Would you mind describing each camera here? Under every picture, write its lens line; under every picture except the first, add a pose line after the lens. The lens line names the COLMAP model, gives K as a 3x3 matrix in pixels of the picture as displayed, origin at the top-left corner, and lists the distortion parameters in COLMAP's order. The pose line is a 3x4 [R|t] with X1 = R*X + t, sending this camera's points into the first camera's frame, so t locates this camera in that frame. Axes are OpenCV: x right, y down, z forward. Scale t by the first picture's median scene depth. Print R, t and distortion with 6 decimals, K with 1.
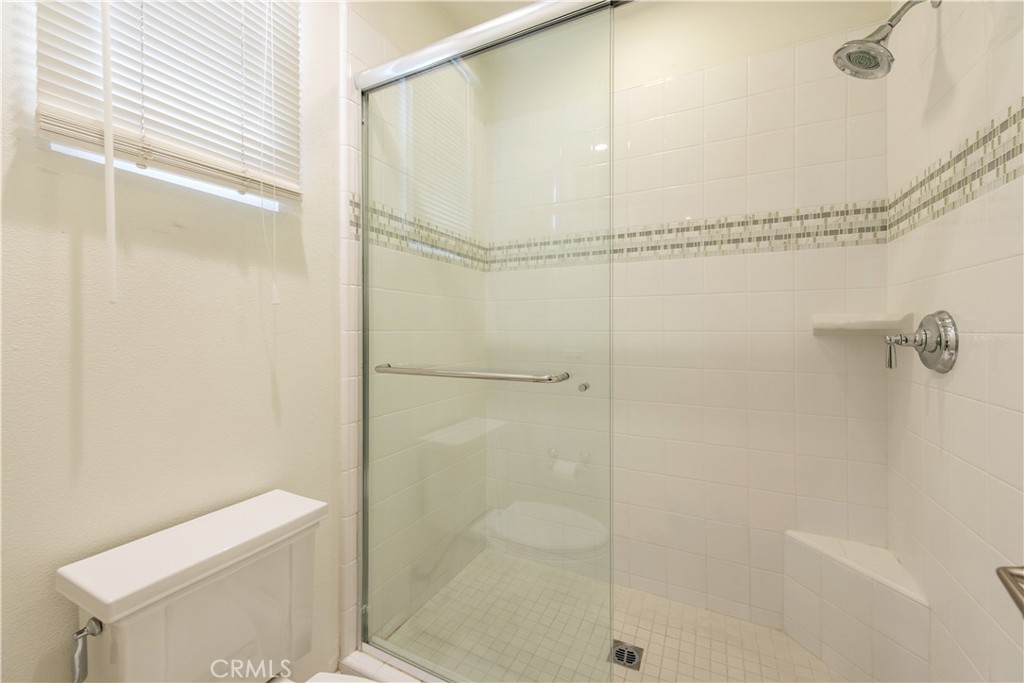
lens RADIAL K [[403.5, 0, 512.8], [0, 403.5, 334.1], [0, 0, 1]] dist [0.006788, -0.001441]
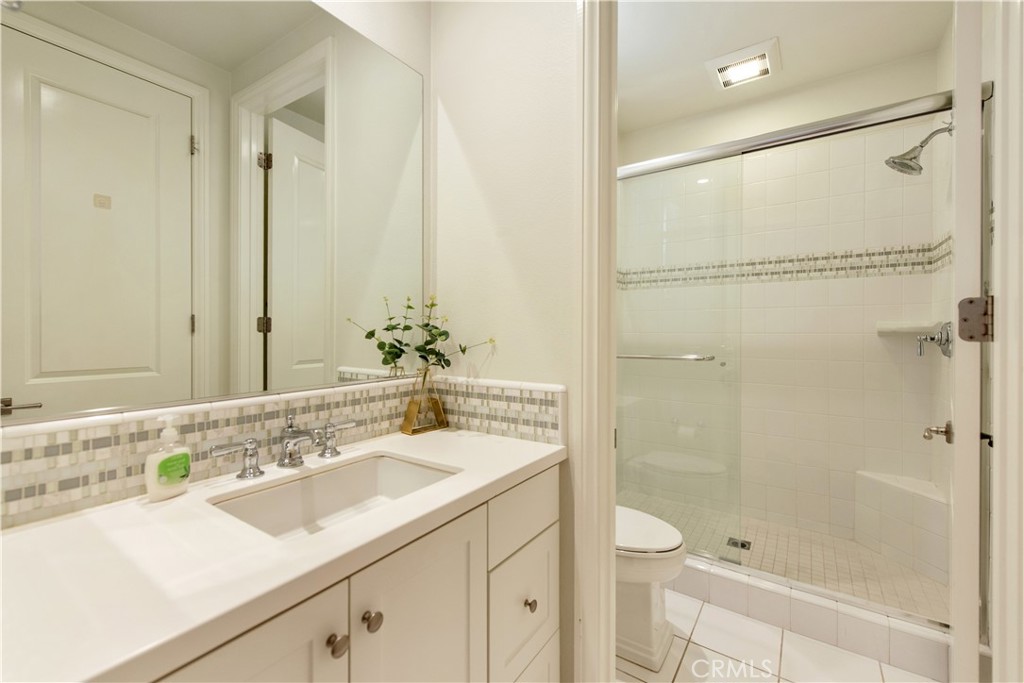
lens RADIAL K [[420.4, 0, 512.7], [0, 420.4, 338.7], [0, 0, 1]] dist [0.003898, -0.000667]
pose [[0.989590, 0.003808, -0.143868, -0.311848], [-0.003341, 0.999988, 0.003482, 0.010546], [0.143879, -0.002965, 0.989591, -0.635323]]
